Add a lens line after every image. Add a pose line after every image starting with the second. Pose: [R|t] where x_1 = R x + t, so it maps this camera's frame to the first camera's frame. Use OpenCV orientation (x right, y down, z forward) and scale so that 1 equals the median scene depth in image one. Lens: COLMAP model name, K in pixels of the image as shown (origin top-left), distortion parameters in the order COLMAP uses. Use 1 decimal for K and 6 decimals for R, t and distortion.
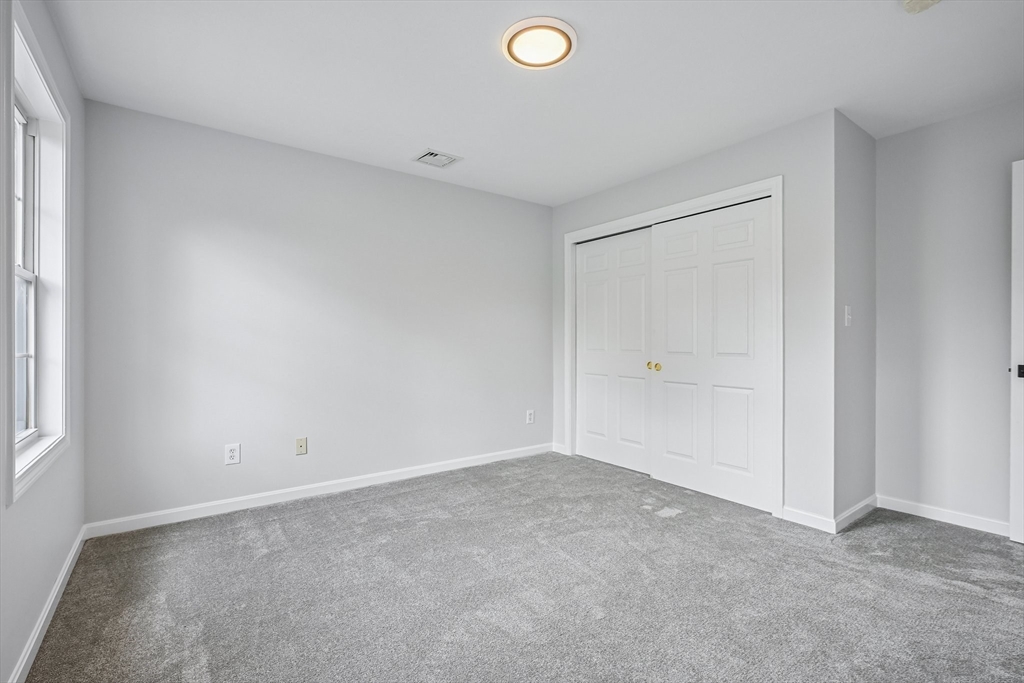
lens RADIAL K [[460.5, 0, 512.0], [0, 460.5, 341.5], [0, 0, 1]] dist [0.000332, -0.000033]
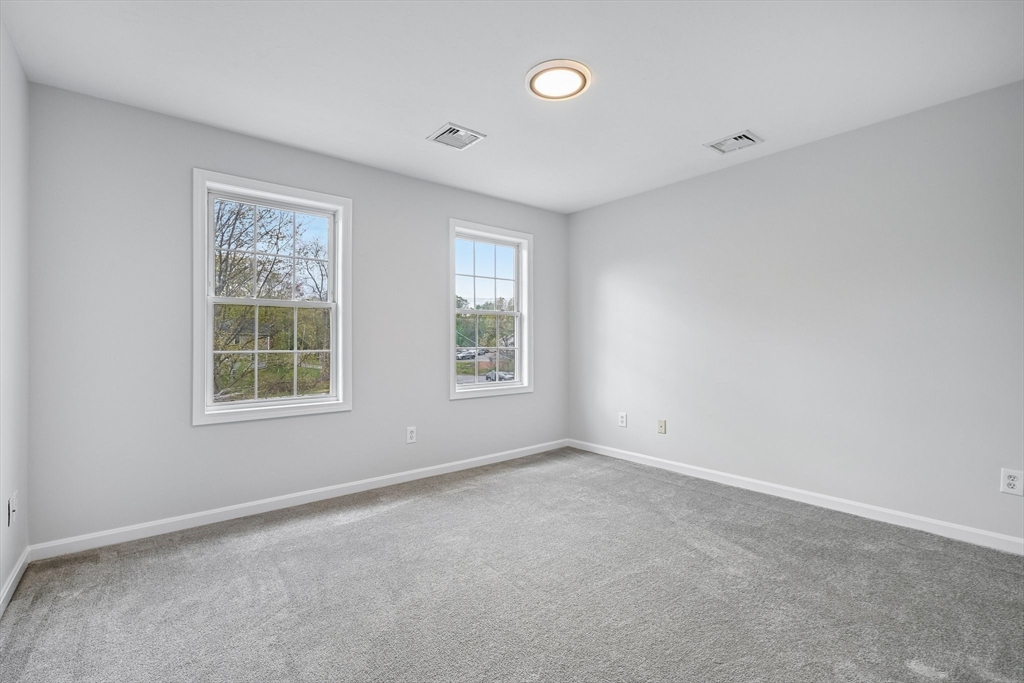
lens RADIAL K [[460.5, 0, 512.0], [0, 460.5, 341.5], [0, 0, 1]] dist [0.000332, -0.000033]
pose [[0.051967, 0.002406, -0.998646, 0.821665], [0.001823, 0.999995, 0.002504, -0.006041], [0.998647, -0.001950, 0.051963, 0.575035]]
